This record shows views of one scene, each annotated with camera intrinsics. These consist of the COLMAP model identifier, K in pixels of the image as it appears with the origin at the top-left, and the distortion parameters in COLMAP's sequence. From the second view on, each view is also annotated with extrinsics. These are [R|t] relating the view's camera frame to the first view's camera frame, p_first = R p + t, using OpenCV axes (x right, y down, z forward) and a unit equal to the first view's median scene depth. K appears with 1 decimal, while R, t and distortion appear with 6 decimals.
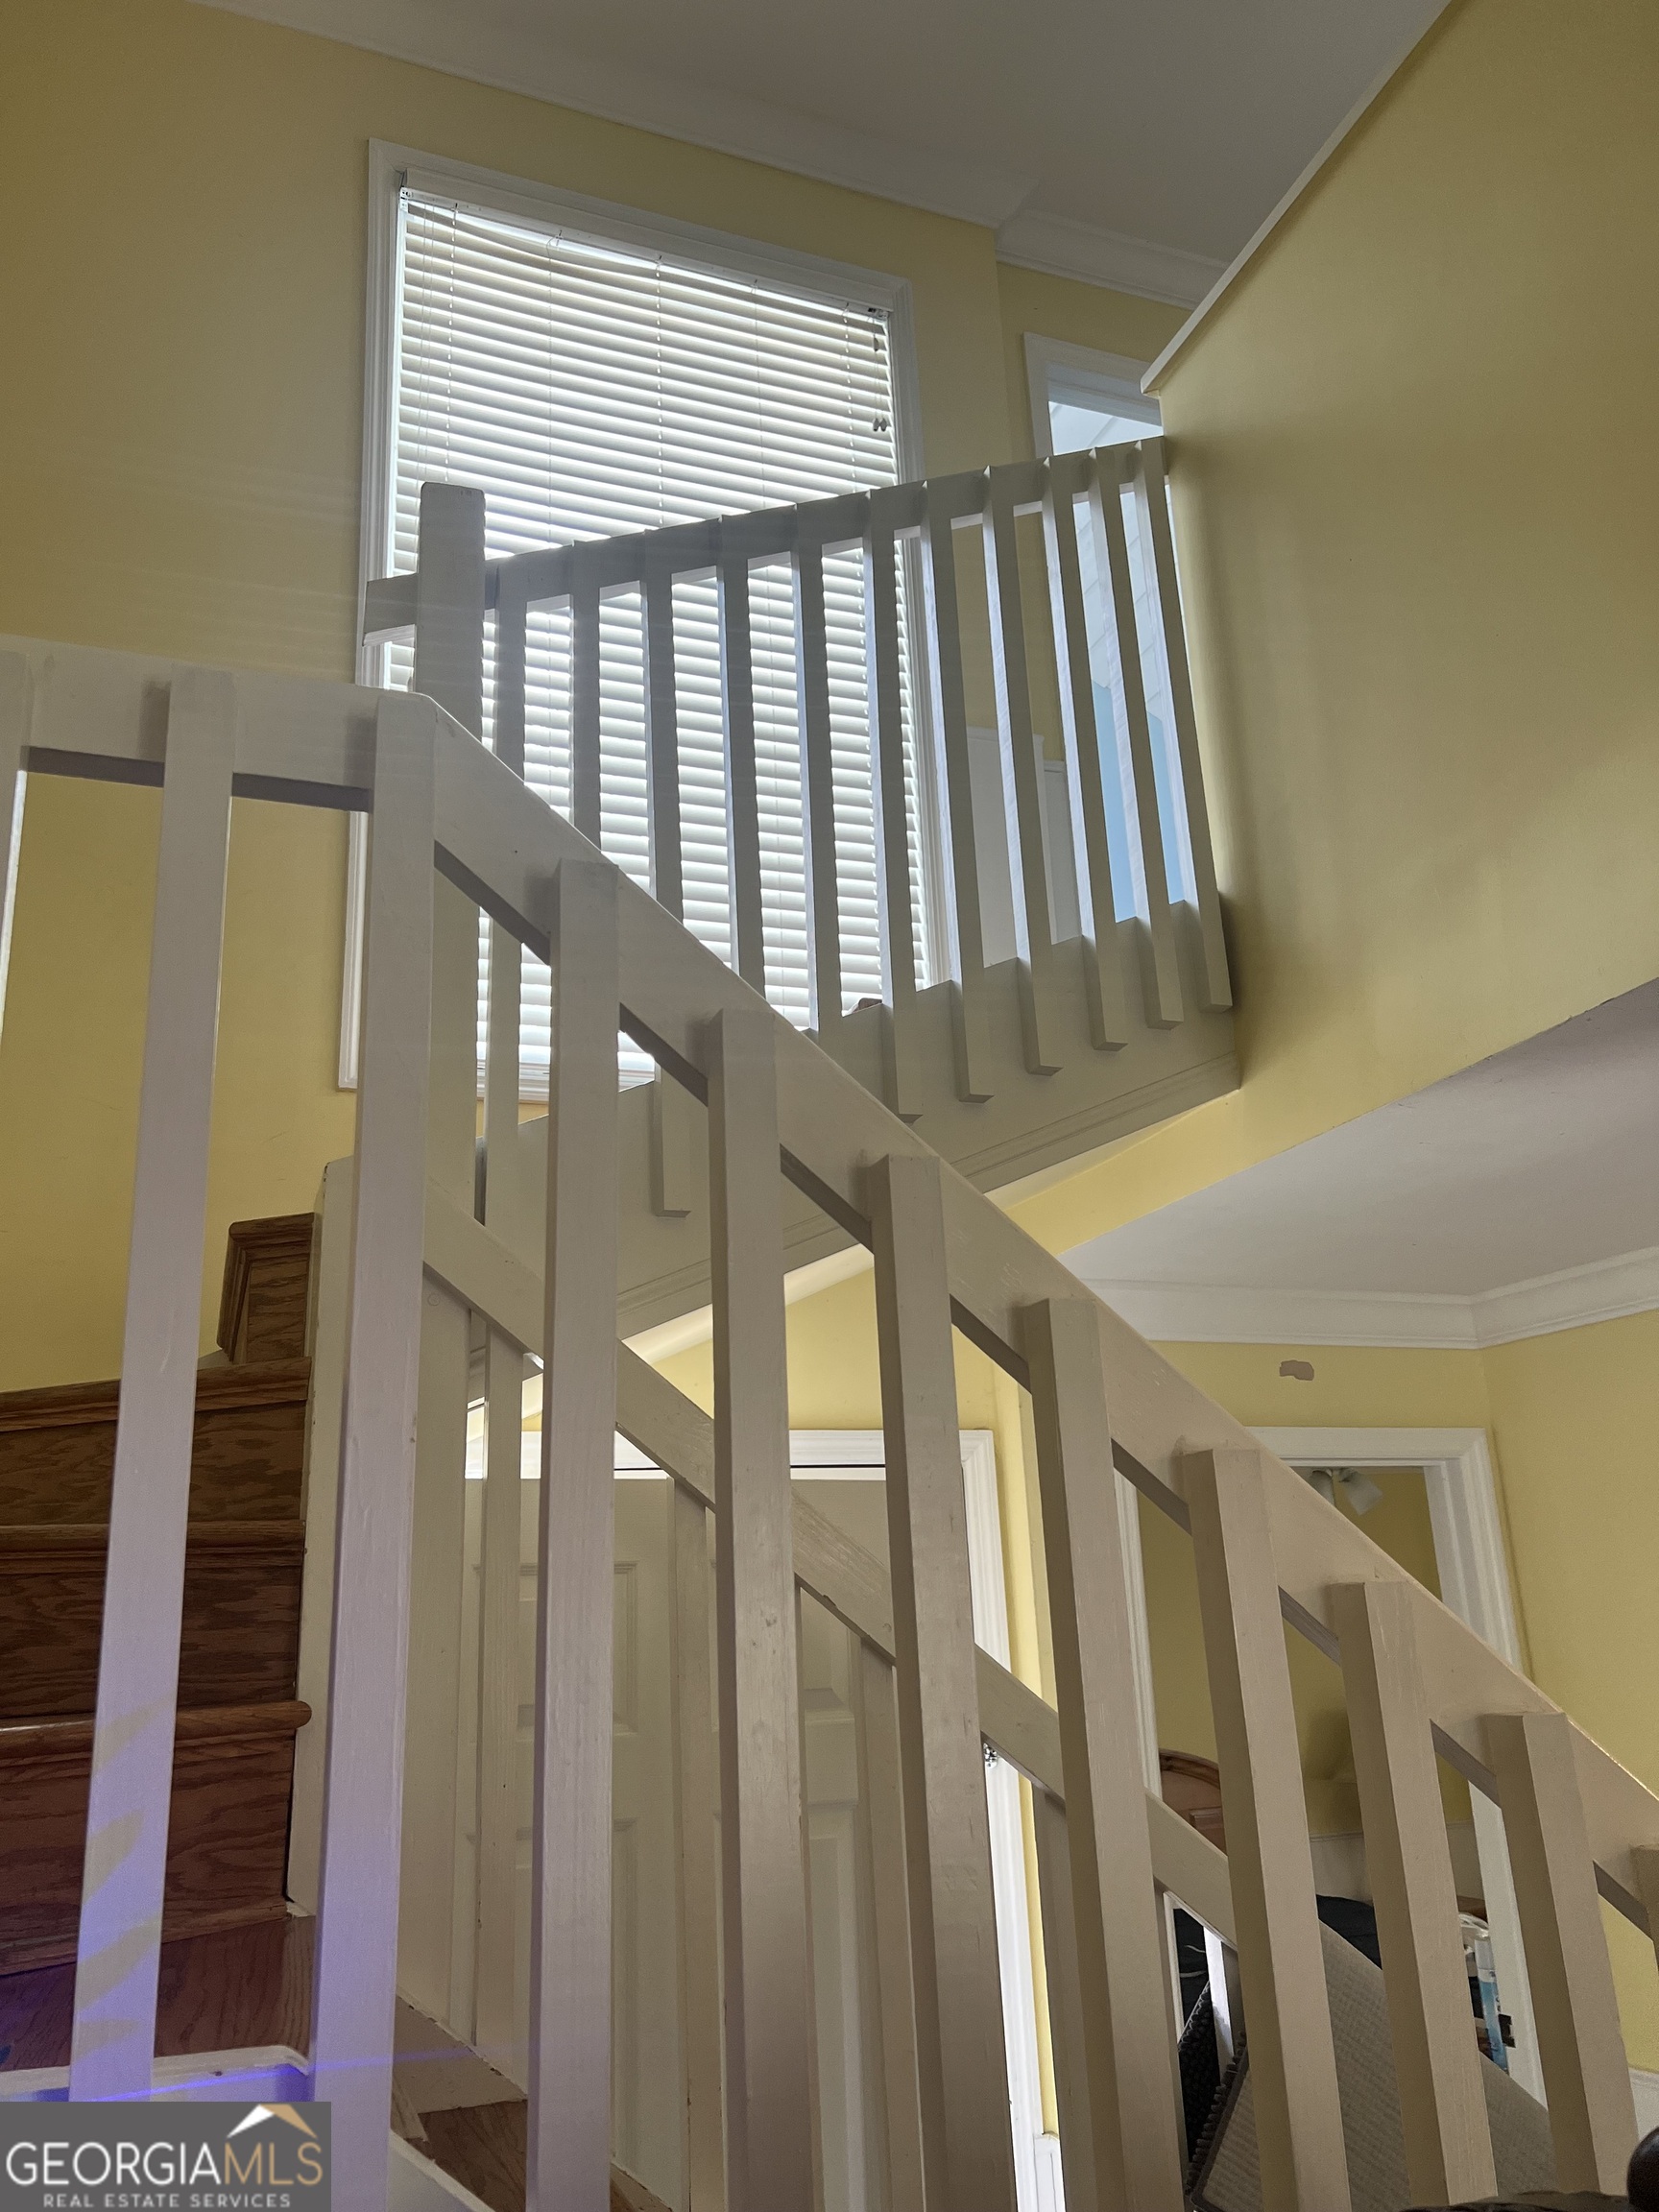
lens RADIAL K [[1672.3, 0, 829.5], [0, 1672.3, 1107.9], [0, 0, 1]] dist [0.062670, -0.073301]
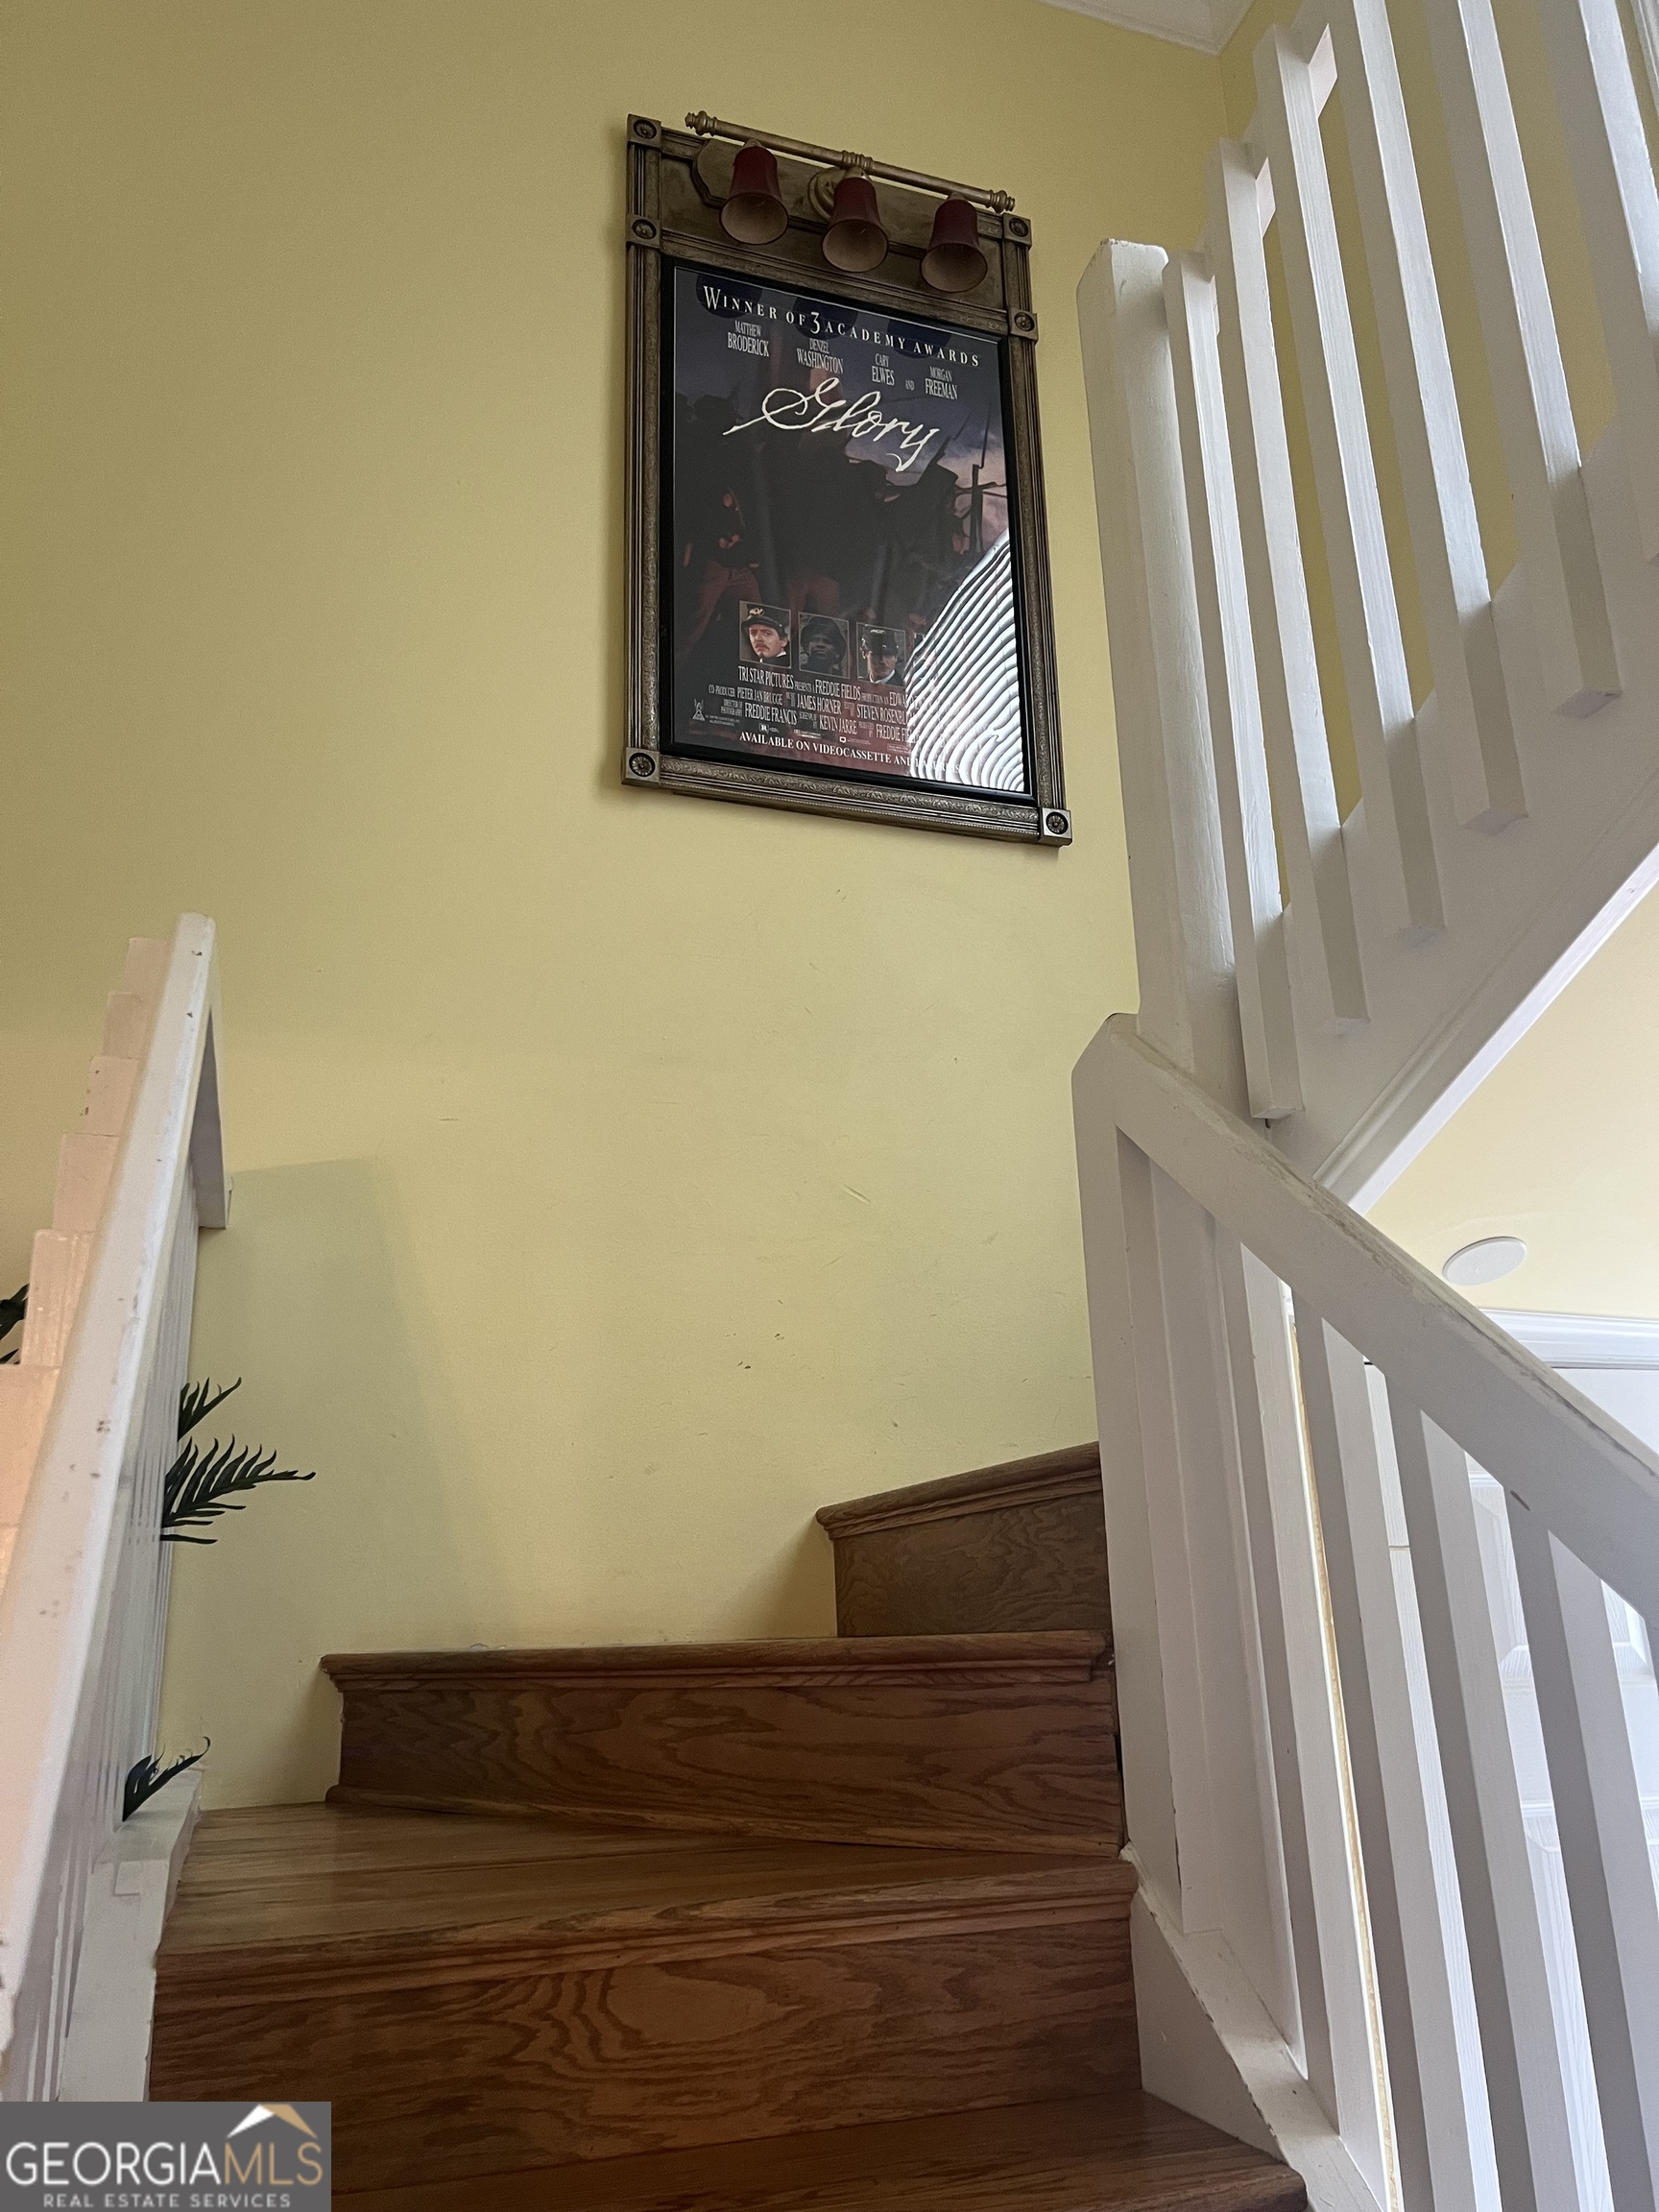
lens RADIAL K [[1672.3, 0, 824.7], [0, 1672.3, 1103.8], [0, 0, 1]] dist [0.062670, -0.073301]
pose [[-0.008473, -0.254887, -0.966934, 0.711914], [0.323815, 0.914165, -0.243814, 0.277243], [0.946082, -0.315173, 0.074791, 0.928088]]
